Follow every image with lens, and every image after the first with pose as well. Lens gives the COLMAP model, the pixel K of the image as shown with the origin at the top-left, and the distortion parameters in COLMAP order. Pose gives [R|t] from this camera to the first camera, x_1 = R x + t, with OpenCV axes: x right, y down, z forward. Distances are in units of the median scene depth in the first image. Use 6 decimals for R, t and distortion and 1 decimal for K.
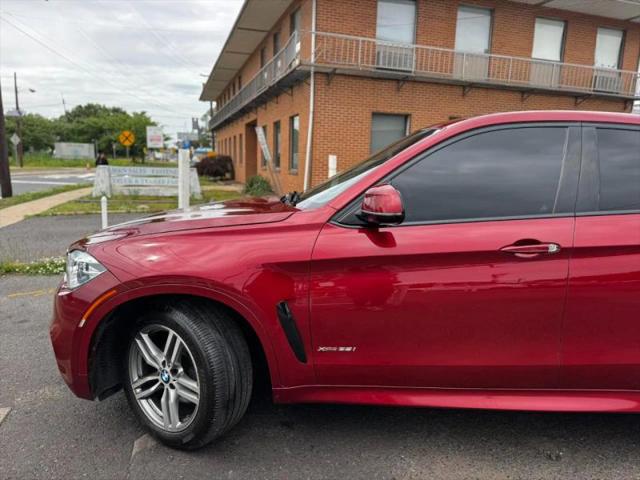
lens RADIAL K [[451.8, 0, 324.0], [0, 451.8, 236.5], [0, 0, 1]] dist [0.026468, -0.033274]
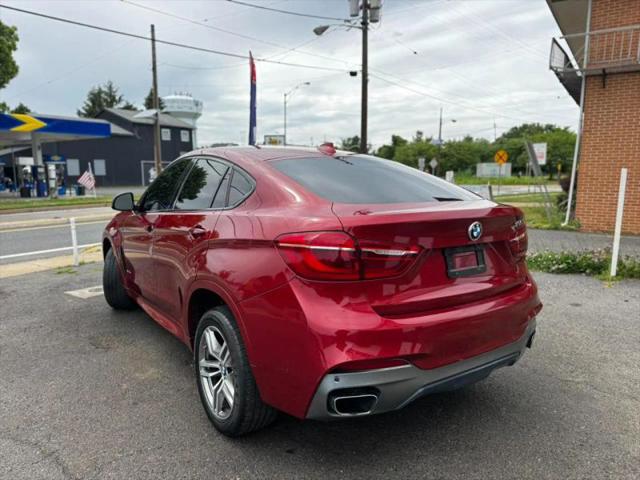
lens RADIAL K [[451.8, 0, 327.6], [0, 451.8, 247.3], [0, 0, 1]] dist [0.026468, -0.033274]
pose [[0.623084, 0.095622, -0.776288, 0.346482], [-0.106307, 0.993642, 0.037069, -0.006790], [0.774897, 0.059428, 0.629288, 0.055729]]
